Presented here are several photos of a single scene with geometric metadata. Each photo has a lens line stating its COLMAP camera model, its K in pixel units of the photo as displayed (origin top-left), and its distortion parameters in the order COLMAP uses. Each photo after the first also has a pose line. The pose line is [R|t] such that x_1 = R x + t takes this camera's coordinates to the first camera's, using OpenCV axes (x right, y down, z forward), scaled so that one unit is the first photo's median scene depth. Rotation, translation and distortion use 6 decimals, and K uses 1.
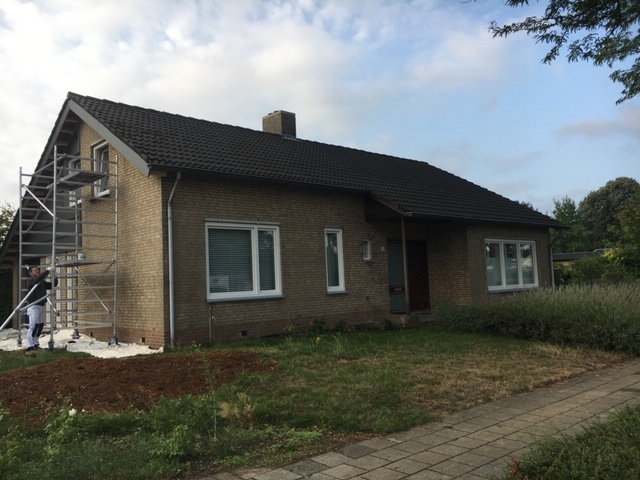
lens RADIAL K [[555.6, 0, 320.0], [0, 555.6, 240.0], [0, 0, 1]] dist [-0.001608, -0.009719]
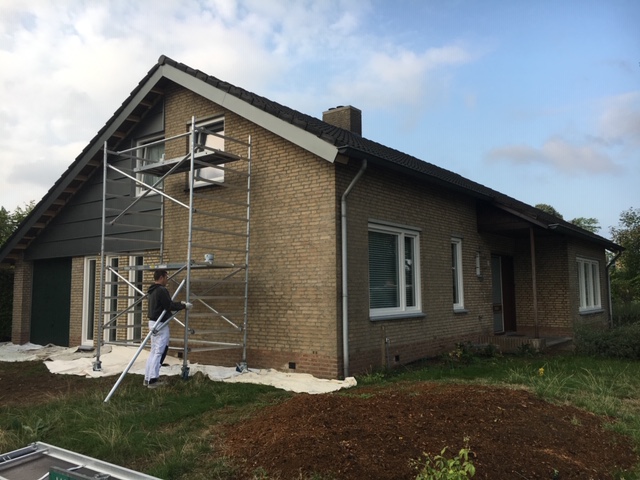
lens RADIAL K [[555.6, 0, 320.0], [0, 555.6, 240.0], [0, 0, 1]] dist [-0.001608, -0.009719]
pose [[0.986314, 0.046766, 0.158109, -0.374831], [-0.043243, 0.998735, -0.025651, 0.016008], [-0.159109, 0.018463, 0.987088, 0.180420]]
